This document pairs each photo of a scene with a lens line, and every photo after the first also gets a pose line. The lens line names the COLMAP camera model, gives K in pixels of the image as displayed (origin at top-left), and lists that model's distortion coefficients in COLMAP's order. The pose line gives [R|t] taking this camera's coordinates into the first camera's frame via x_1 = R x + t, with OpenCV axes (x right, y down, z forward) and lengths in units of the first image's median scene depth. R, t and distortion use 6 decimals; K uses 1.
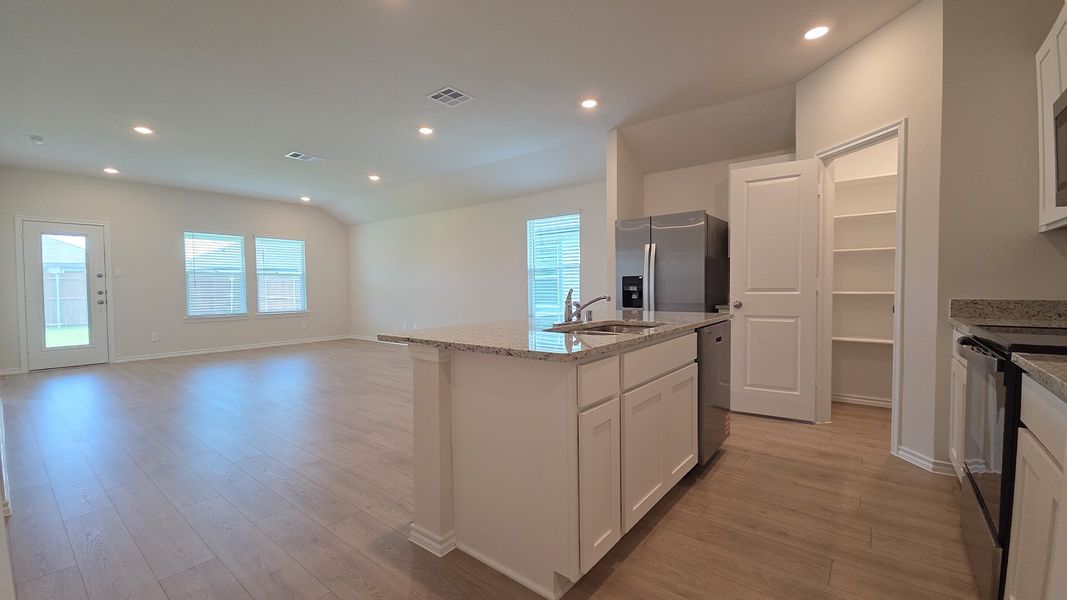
lens RADIAL K [[436.4, 0, 536.0], [0, 436.4, 304.0], [0, 0, 1]] dist [0.007218, -0.004060]
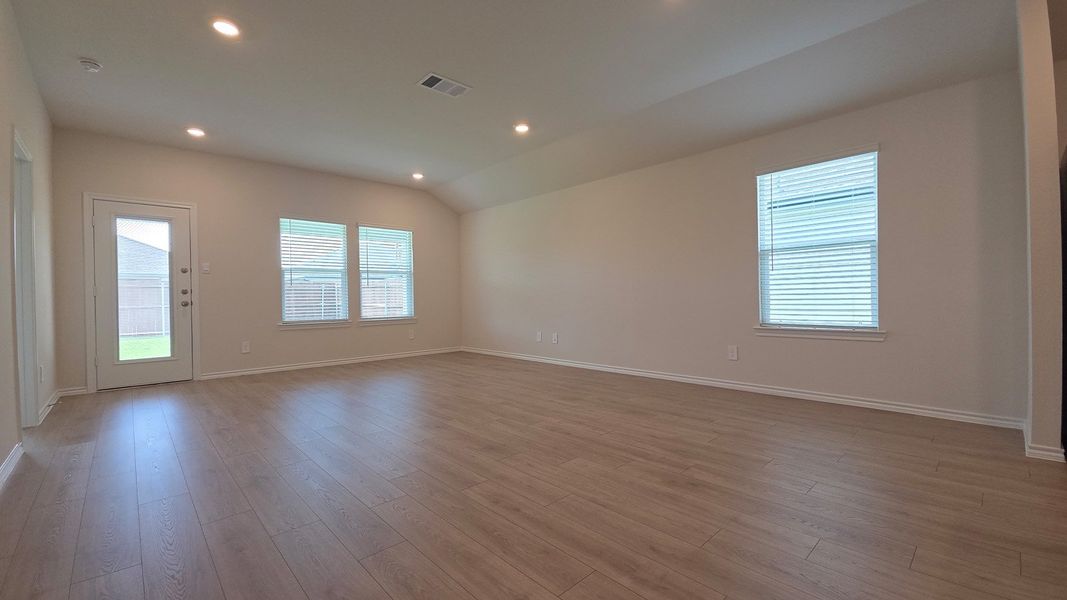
lens RADIAL K [[455.1, 0, 553.9], [0, 455.1, 302.4], [0, 0, 1]] dist [-0.005103, 0.000070]
pose [[0.990986, -0.003867, -0.133907, -0.208254], [0.000431, 0.999670, -0.025679, 0.014268], [0.133962, 0.025390, 0.990661, 0.261509]]
